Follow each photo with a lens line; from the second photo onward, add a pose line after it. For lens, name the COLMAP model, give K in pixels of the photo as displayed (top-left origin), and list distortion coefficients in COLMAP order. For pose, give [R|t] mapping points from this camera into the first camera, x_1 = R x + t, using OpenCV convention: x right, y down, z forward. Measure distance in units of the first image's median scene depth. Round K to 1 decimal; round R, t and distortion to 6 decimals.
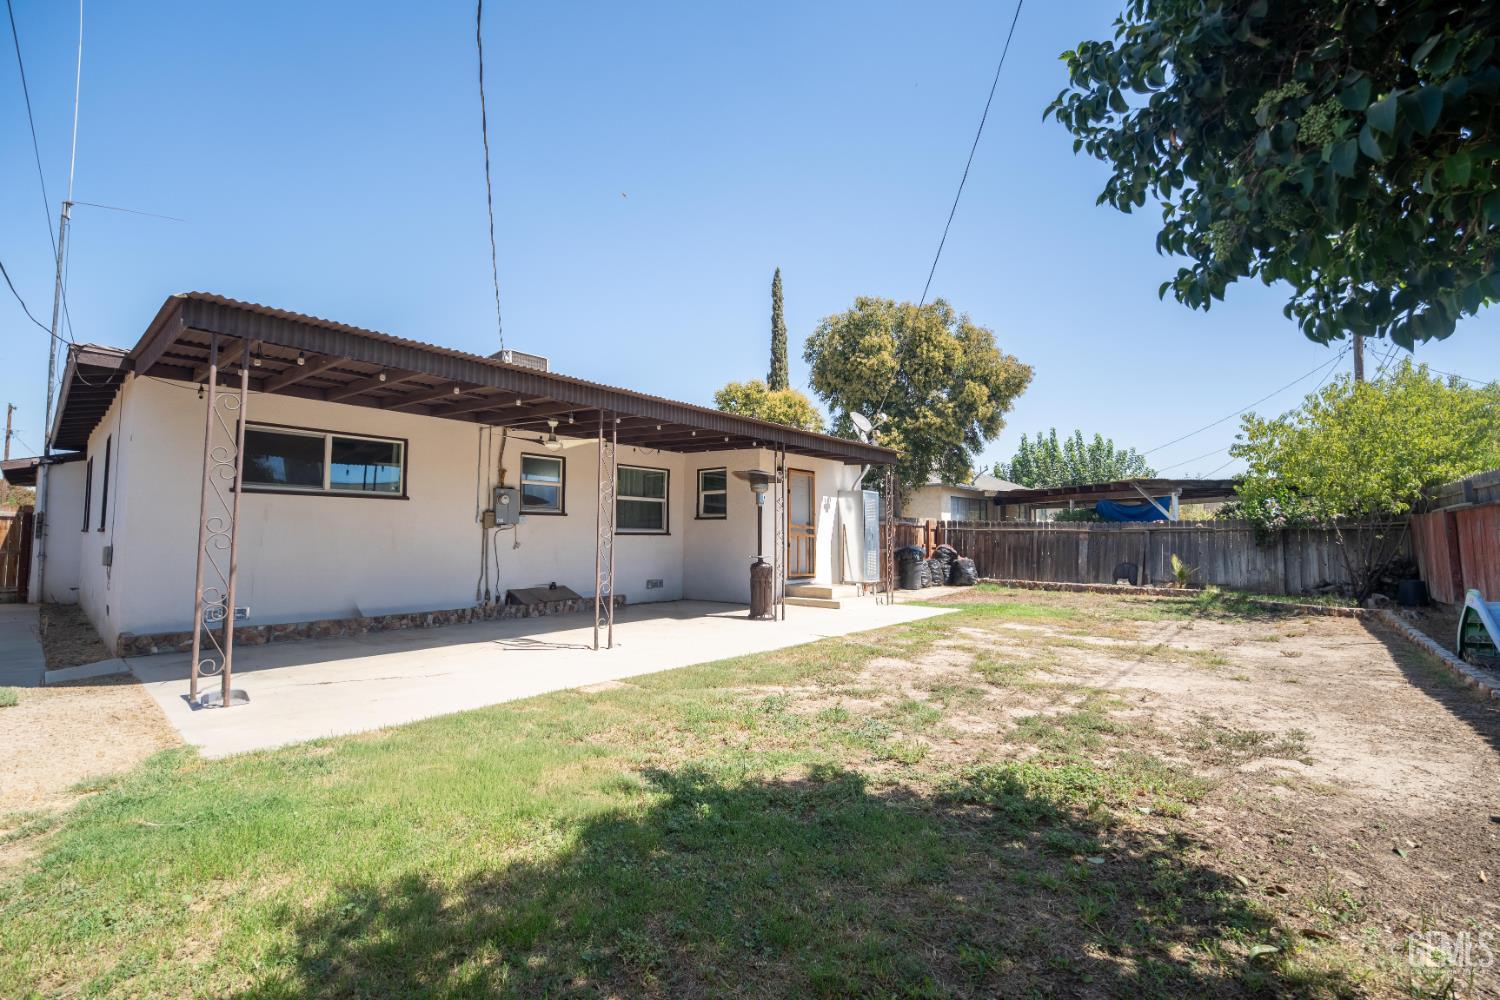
lens RADIAL K [[625.2, 0, 741.9], [0, 625.2, 498.4], [0, 0, 1]] dist [-0.015440, -0.000219]
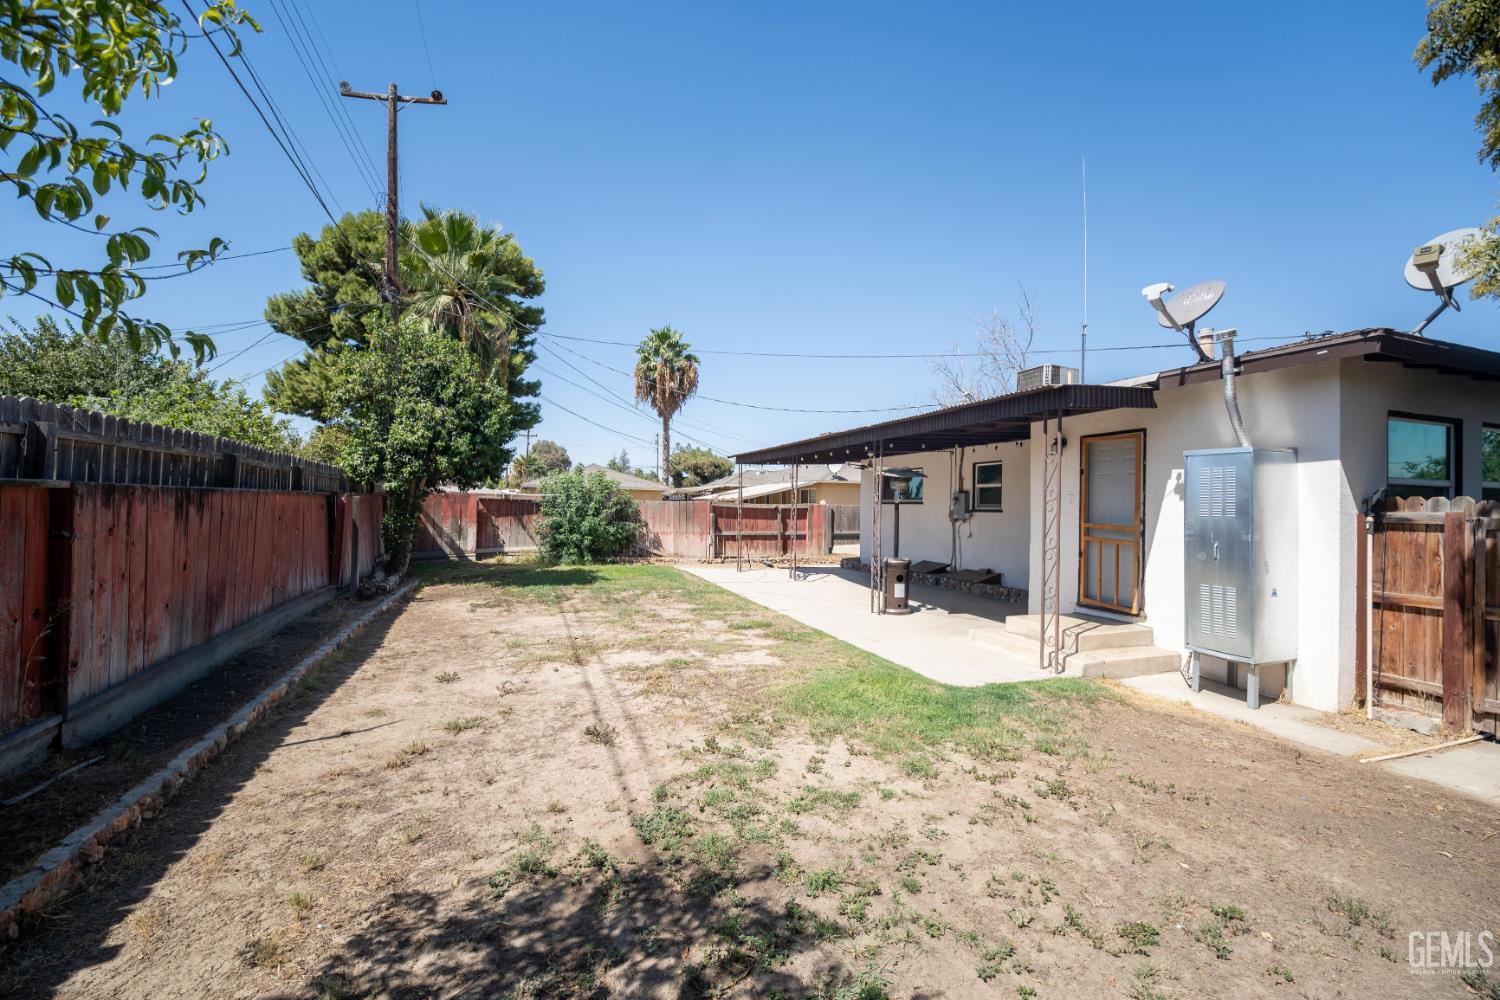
lens RADIAL K [[625.2, 0, 741.9], [0, 625.2, 498.4], [0, 0, 1]] dist [-0.015440, -0.000219]
pose [[-0.493810, -0.026504, -0.869166, 0.980992], [0.030756, 0.998378, -0.047918, 0.044187], [0.869026, -0.050394, -0.492194, 1.201779]]
